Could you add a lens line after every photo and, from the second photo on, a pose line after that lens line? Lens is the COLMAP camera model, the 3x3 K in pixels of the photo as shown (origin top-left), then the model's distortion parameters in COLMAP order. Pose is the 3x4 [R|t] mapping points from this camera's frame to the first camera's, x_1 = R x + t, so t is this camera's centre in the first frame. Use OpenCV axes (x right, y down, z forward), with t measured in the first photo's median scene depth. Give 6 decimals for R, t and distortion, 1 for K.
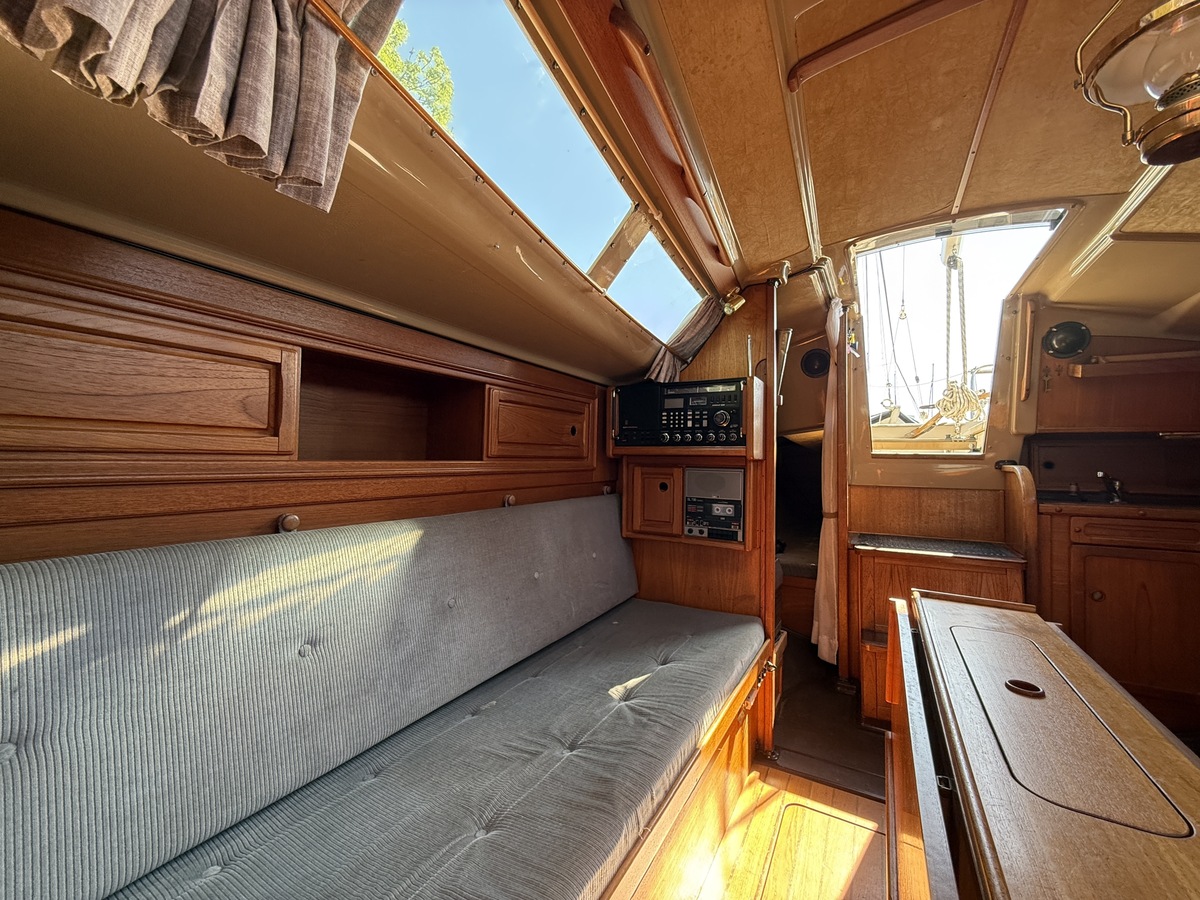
lens RADIAL K [[480.1, 0, 600.7], [0, 480.1, 450.0], [0, 0, 1]] dist [-0.003128, 0.000188]
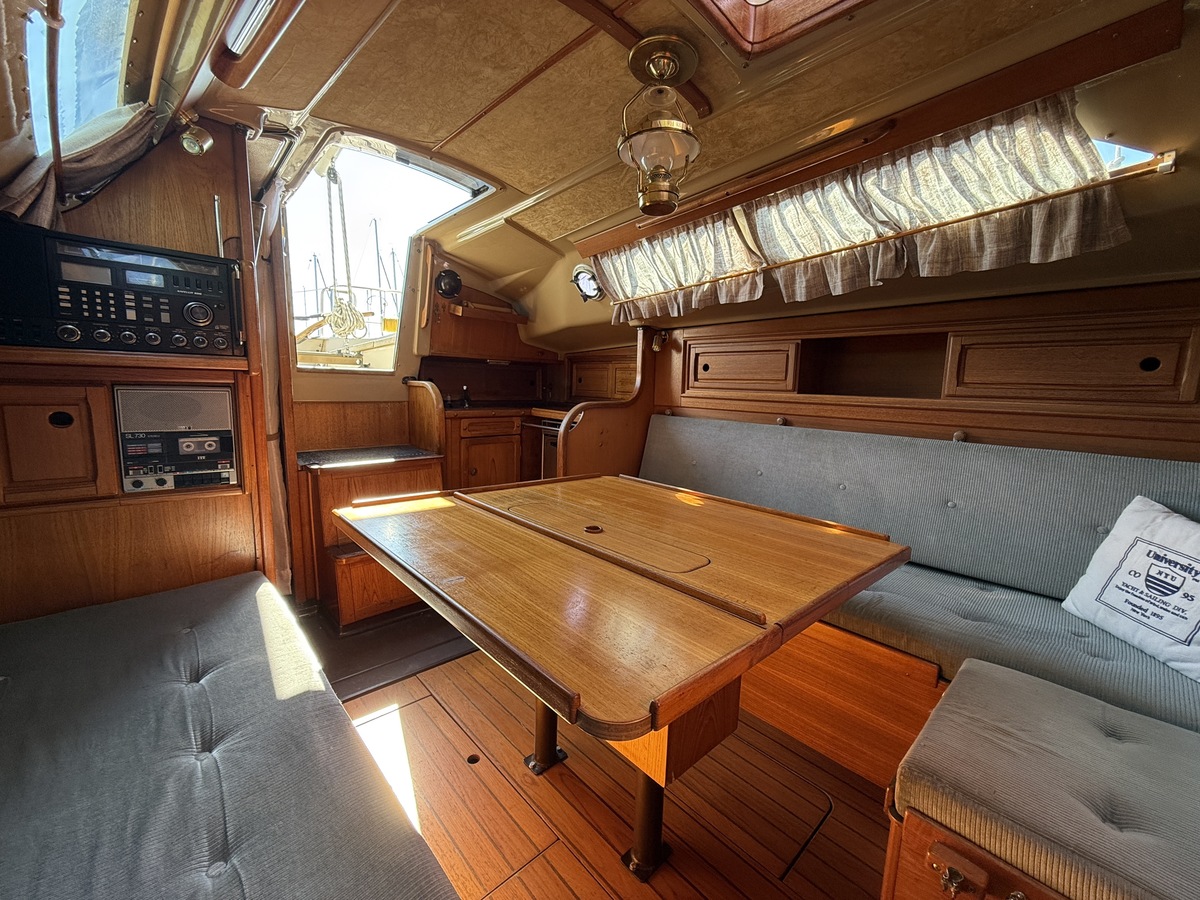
lens RADIAL K [[480.1, 0, 606.0], [0, 480.1, 450.2], [0, 0, 1]] dist [-0.003128, 0.000188]
pose [[0.285885, -0.134503, 0.948777, -0.241375], [-0.046349, 0.987001, 0.153888, -0.005575], [-0.957142, -0.087969, 0.275935, 0.222982]]
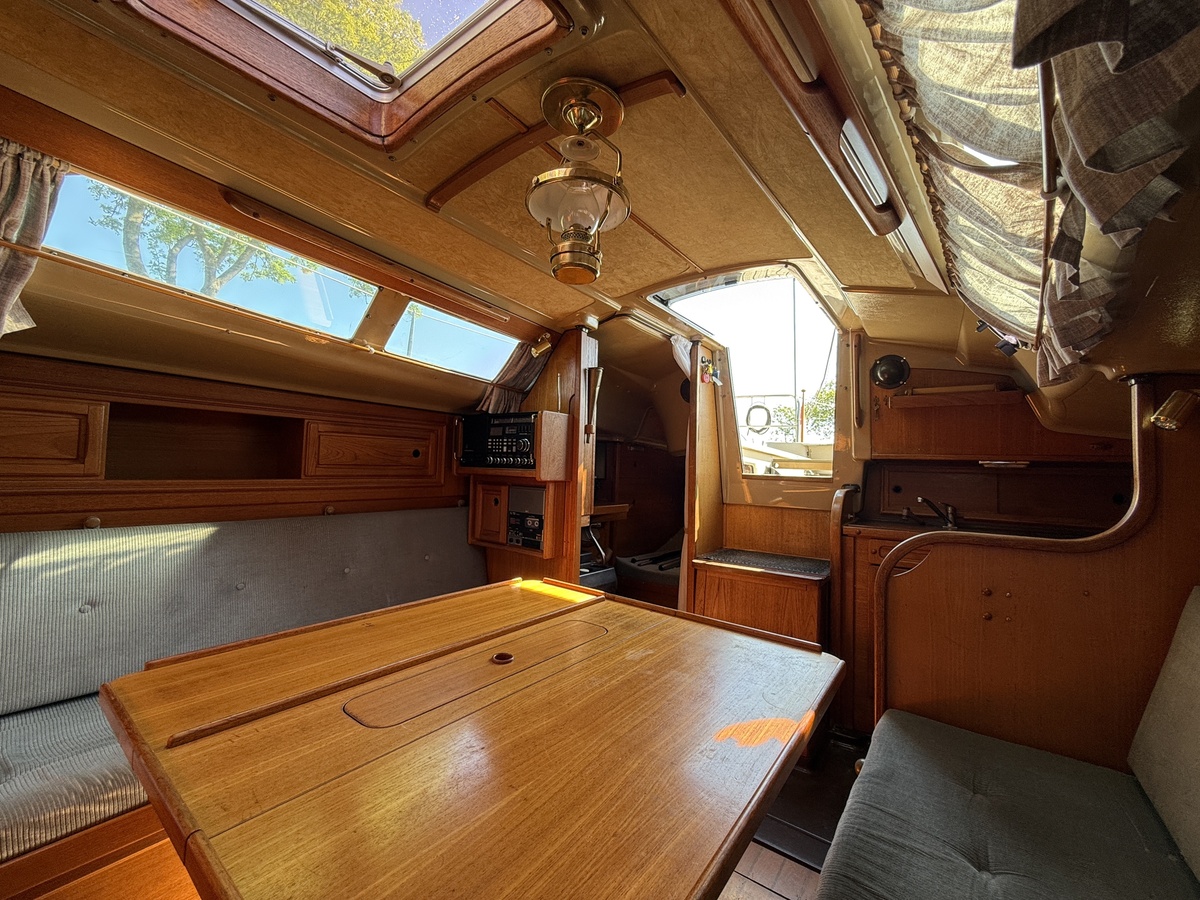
lens RADIAL K [[480.1, 0, 604.2], [0, 480.1, 452.1], [0, 0, 1]] dist [-0.003128, 0.000188]
pose [[0.993706, 0.012815, -0.111285, 0.545759], [-0.014492, 0.999793, -0.014274, -0.033455], [0.111079, 0.015797, 0.993686, -0.144457]]
